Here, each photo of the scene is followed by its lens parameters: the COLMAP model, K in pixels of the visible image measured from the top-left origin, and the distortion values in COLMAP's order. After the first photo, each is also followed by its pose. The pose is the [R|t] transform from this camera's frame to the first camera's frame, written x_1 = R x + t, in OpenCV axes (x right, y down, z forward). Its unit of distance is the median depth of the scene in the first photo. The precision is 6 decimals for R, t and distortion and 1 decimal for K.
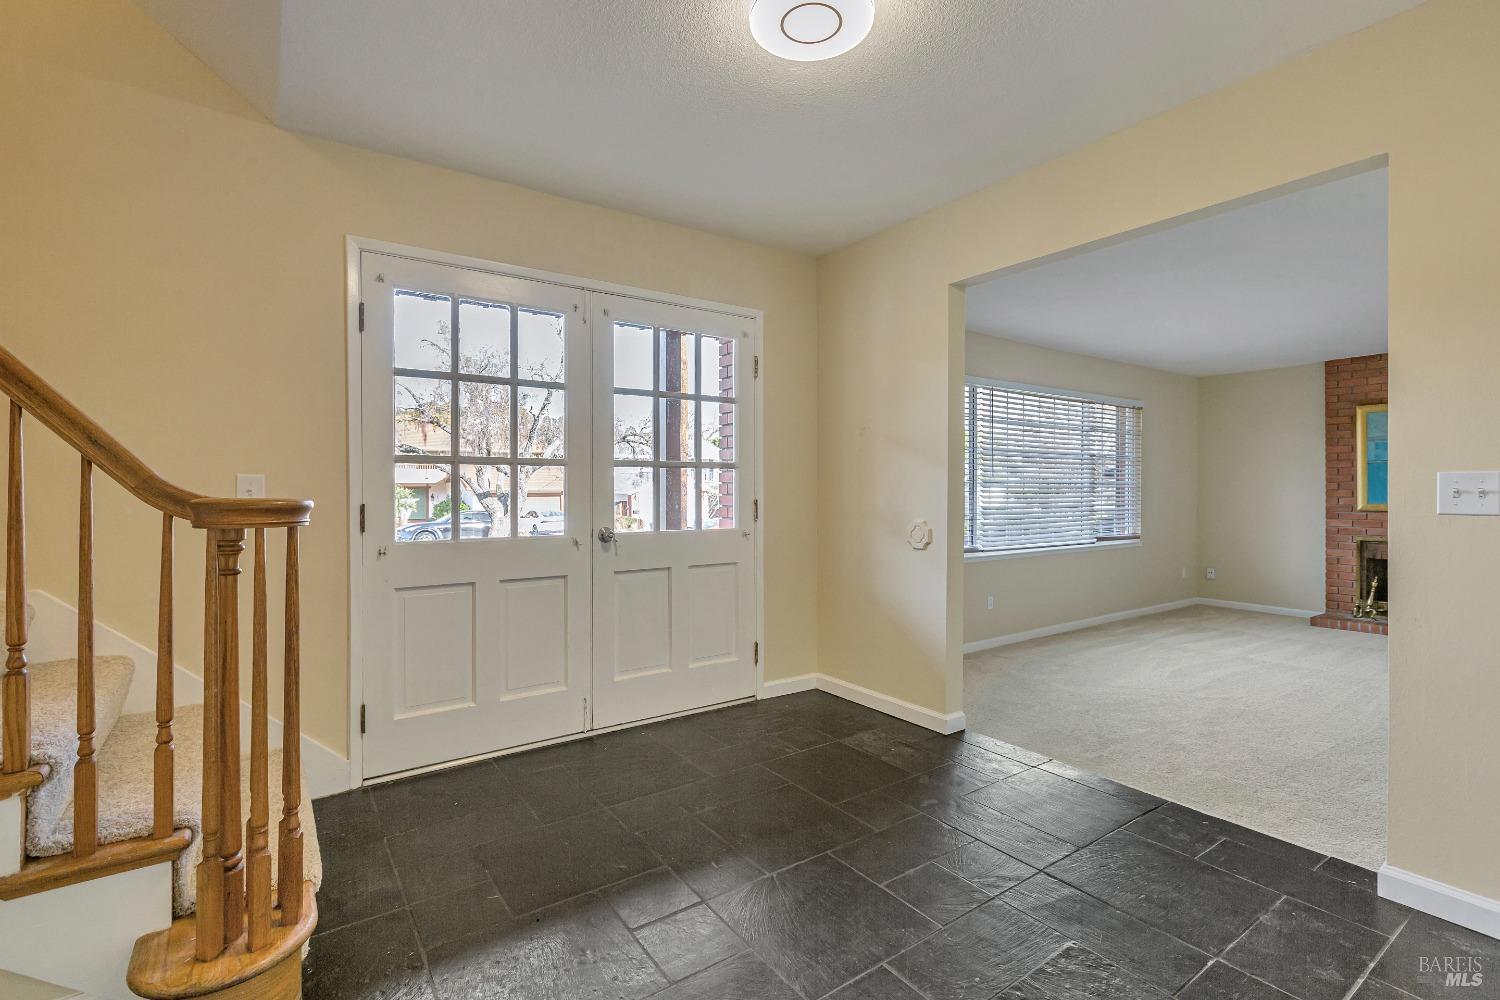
lens RADIAL K [[685.4, 0, 713.4], [0, 685.4, 493.8], [0, 0, 1]] dist [0.002880, -0.000749]
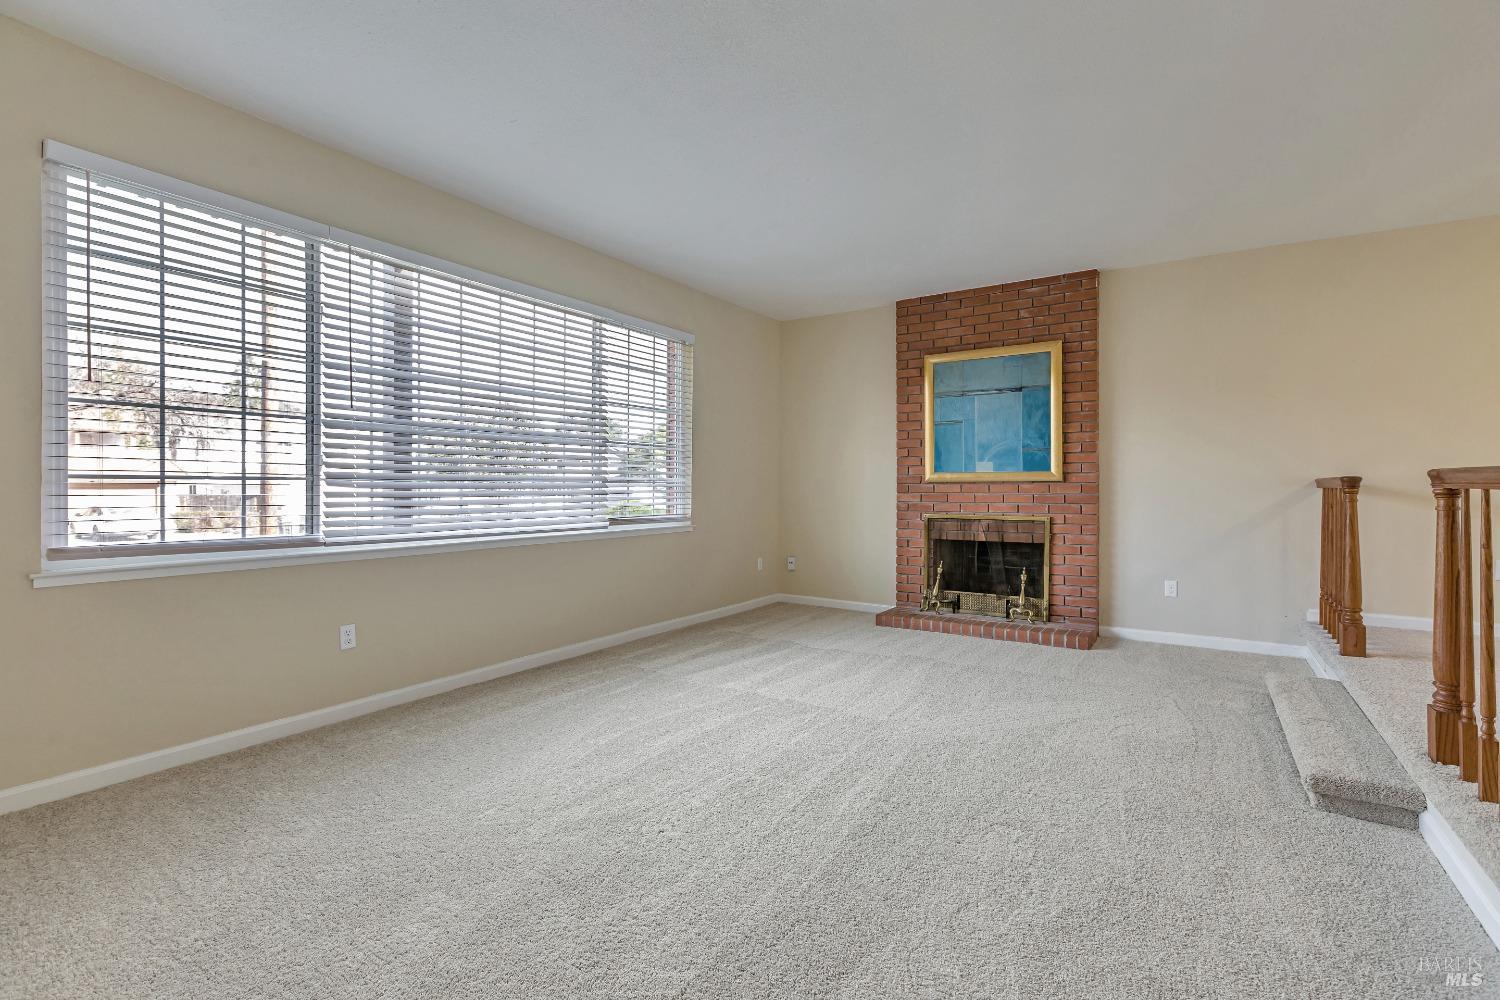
lens RADIAL K [[685.4, 0, 754.4], [0, 685.4, 492.0], [0, 0, 1]] dist [0.002880, -0.000749]
pose [[0.919018, 0.000870, 0.394214, 0.418345], [-0.002406, 0.999991, 0.003402, 0.033775], [-0.394207, -0.004075, 0.919013, 0.317819]]
